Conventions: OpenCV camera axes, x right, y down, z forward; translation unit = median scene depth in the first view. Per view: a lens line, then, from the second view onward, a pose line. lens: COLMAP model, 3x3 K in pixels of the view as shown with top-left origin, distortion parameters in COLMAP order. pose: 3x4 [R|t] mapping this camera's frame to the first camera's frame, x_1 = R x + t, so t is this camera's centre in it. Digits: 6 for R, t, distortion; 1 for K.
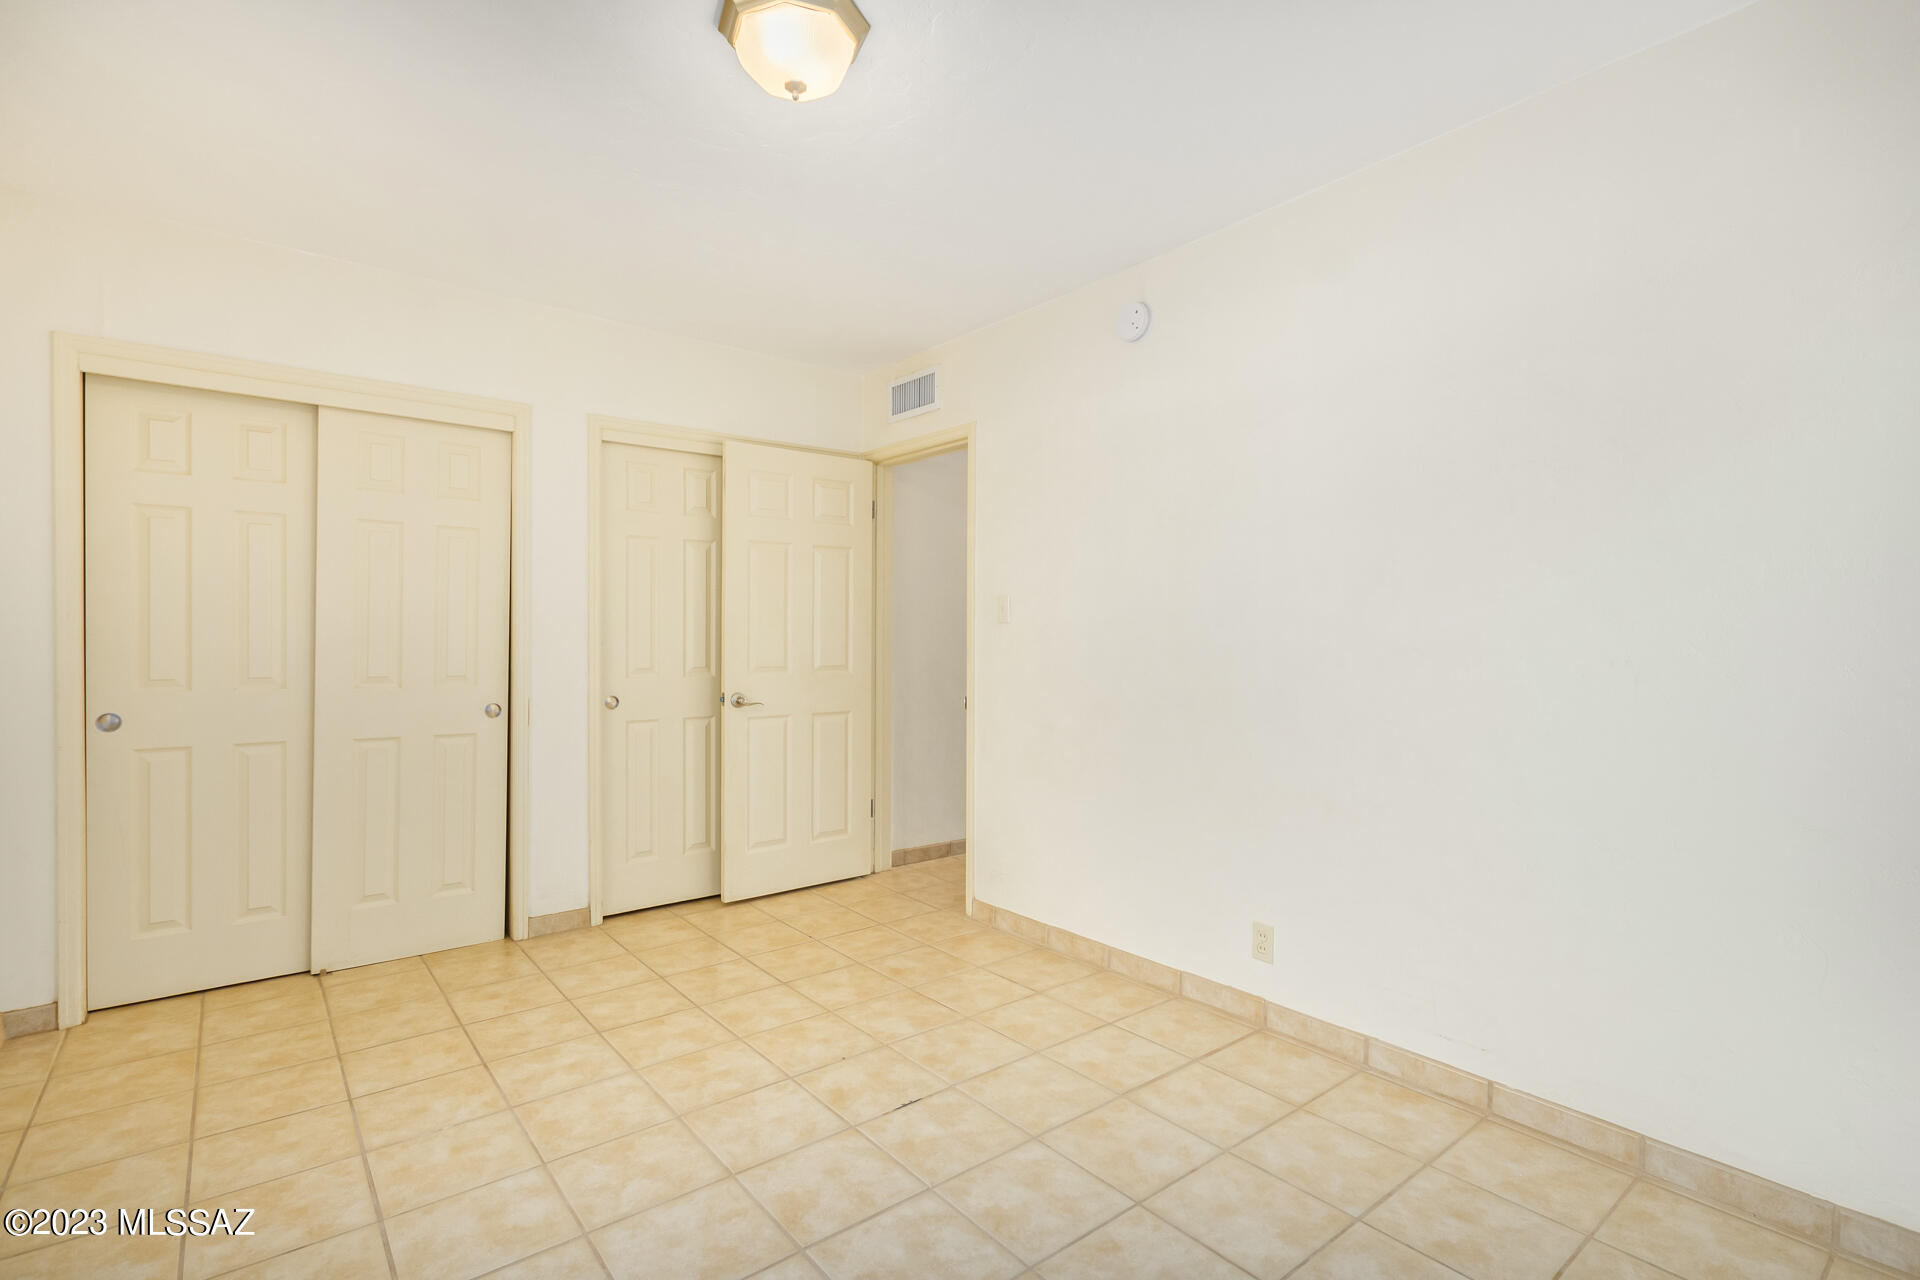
lens RADIAL K [[898.1, 0, 956.7], [0, 898.1, 626.2], [0, 0, 1]] dist [0.001631, -0.001253]
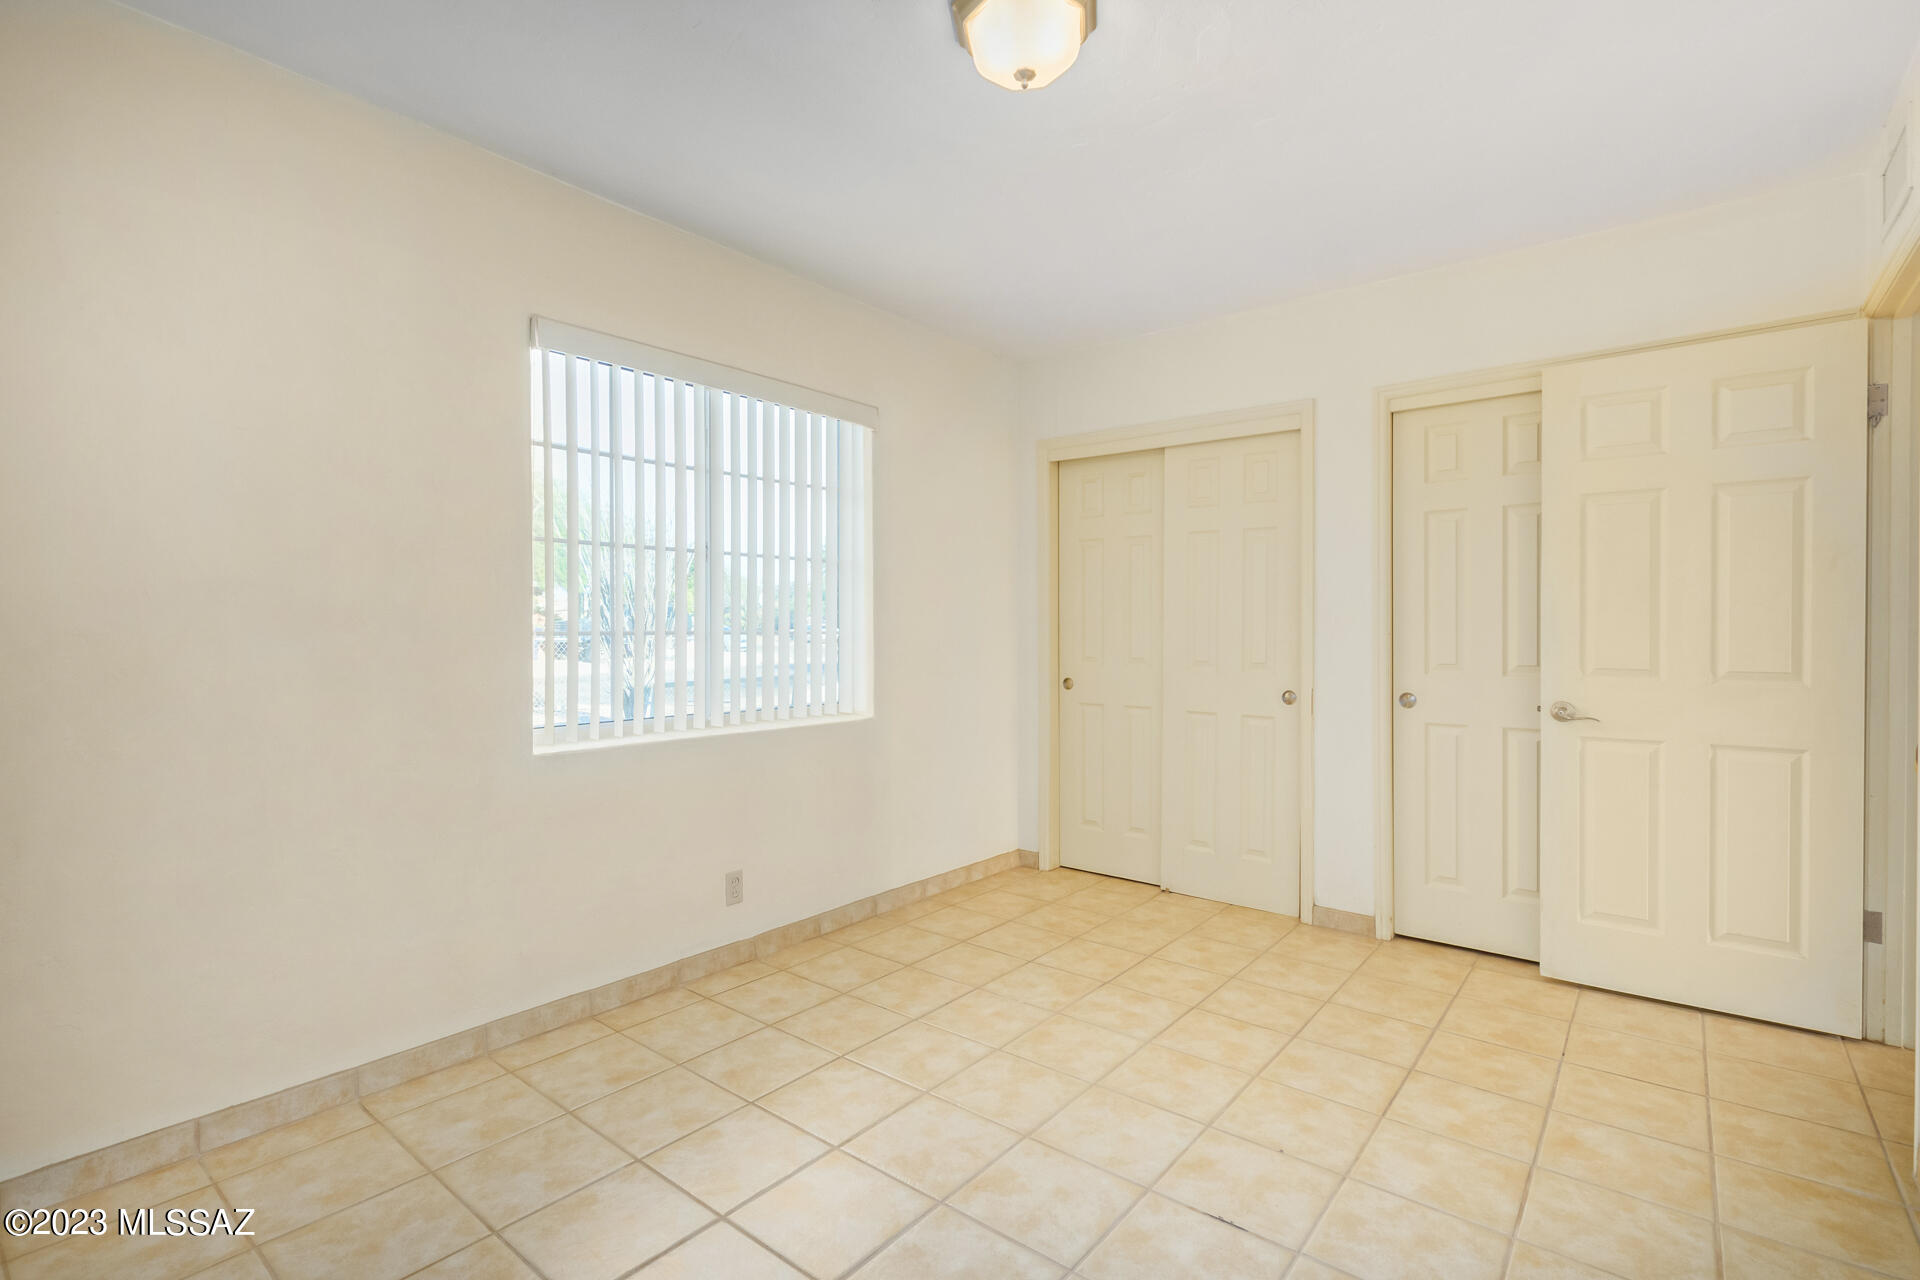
lens RADIAL K [[898.1, 0, 956.7], [0, 898.1, 626.2], [0, 0, 1]] dist [0.001631, -0.001253]
pose [[0.205320, -0.006178, -0.978675, 0.517585], [0.011544, 0.999926, -0.003890, 0.011841], [0.978627, -0.010499, 0.205376, 0.480755]]
